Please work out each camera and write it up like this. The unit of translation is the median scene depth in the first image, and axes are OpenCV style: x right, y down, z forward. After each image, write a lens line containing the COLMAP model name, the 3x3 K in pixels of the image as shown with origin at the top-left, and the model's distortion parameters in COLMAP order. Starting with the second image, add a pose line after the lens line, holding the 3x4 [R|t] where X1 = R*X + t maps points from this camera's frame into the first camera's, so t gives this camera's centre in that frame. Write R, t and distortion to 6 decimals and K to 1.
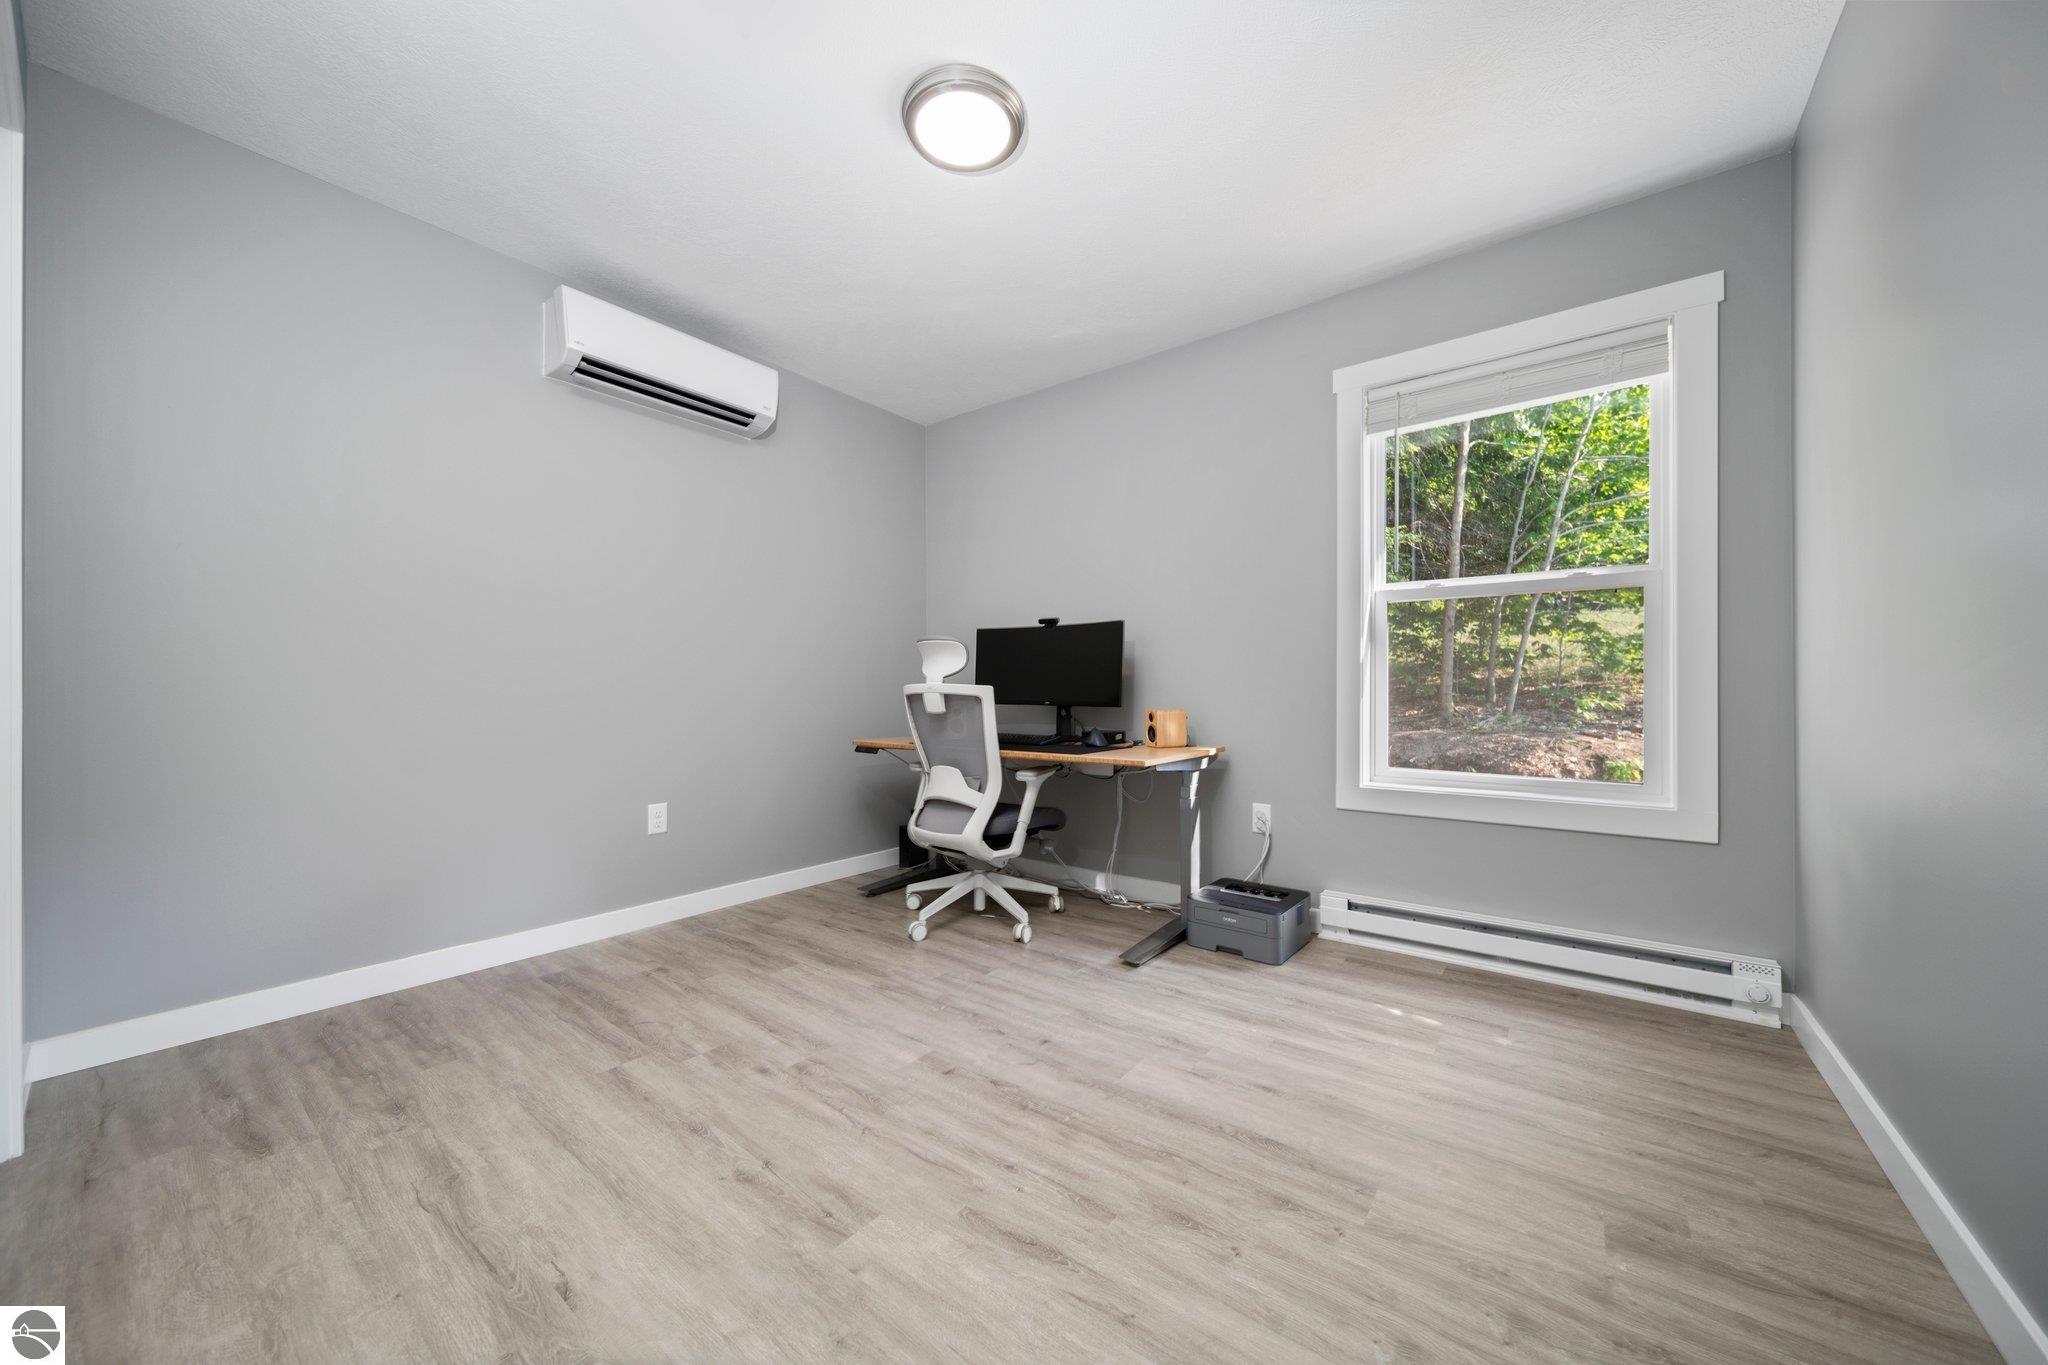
lens RADIAL K [[735.2, 0, 1019.3], [0, 735.2, 681.9], [0, 0, 1]] dist [-0.004438, -0.000454]
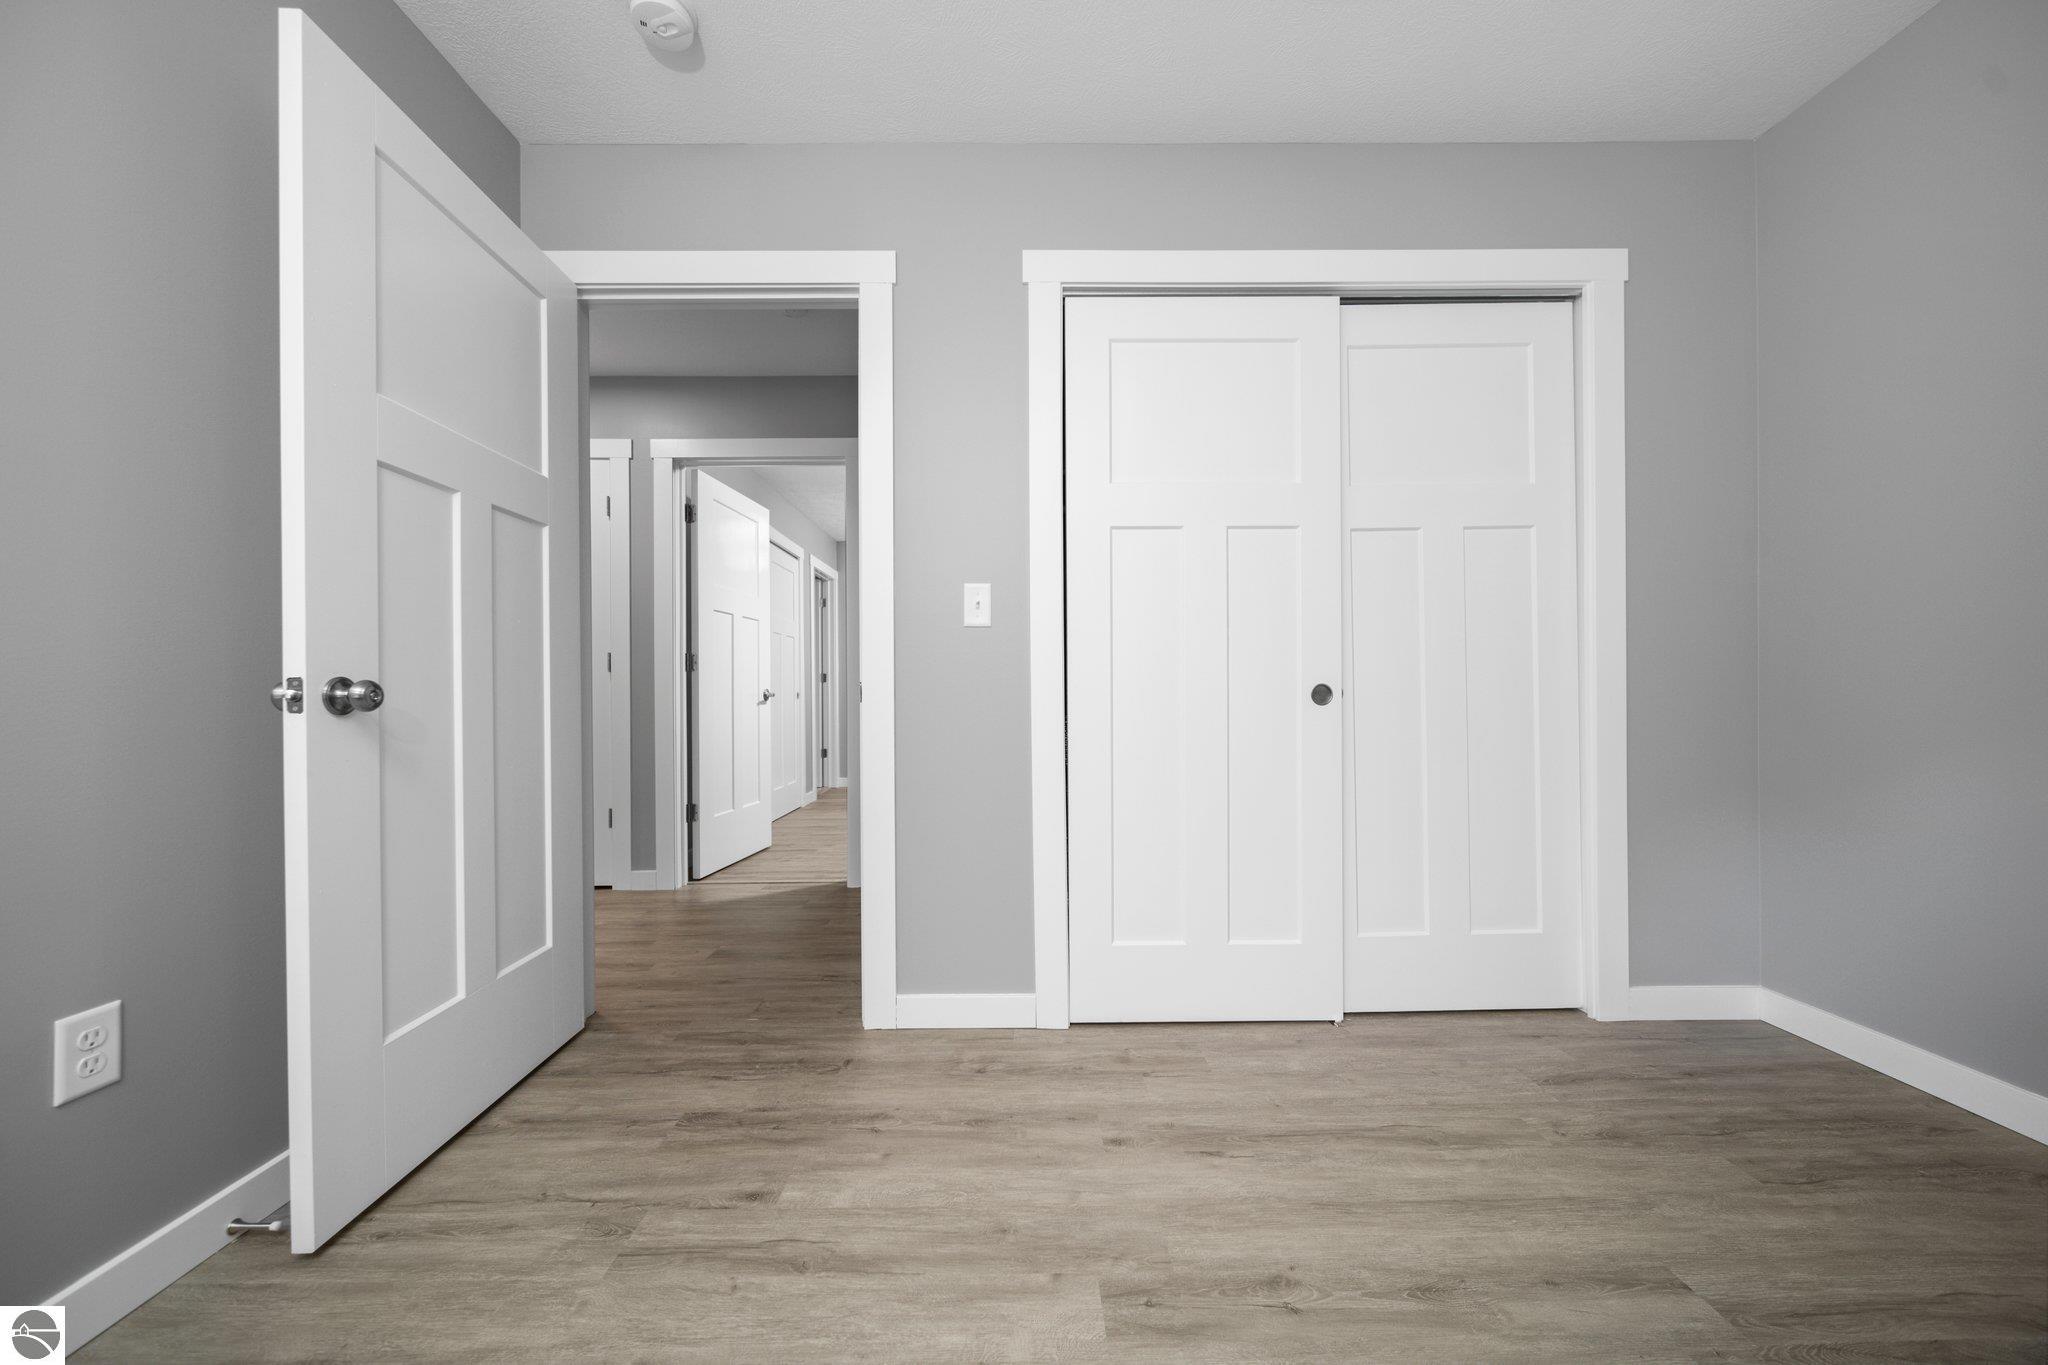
lens RADIAL K [[735.2, 0, 1019.3], [0, 735.2, 681.9], [0, 0, 1]] dist [-0.004438, -0.000454]
pose [[-0.787099, 0.002553, -0.616822, 0.382391], [0.014900, 0.999778, -0.014876, 0.017548], [0.616647, -0.020900, -0.786962, 1.600507]]
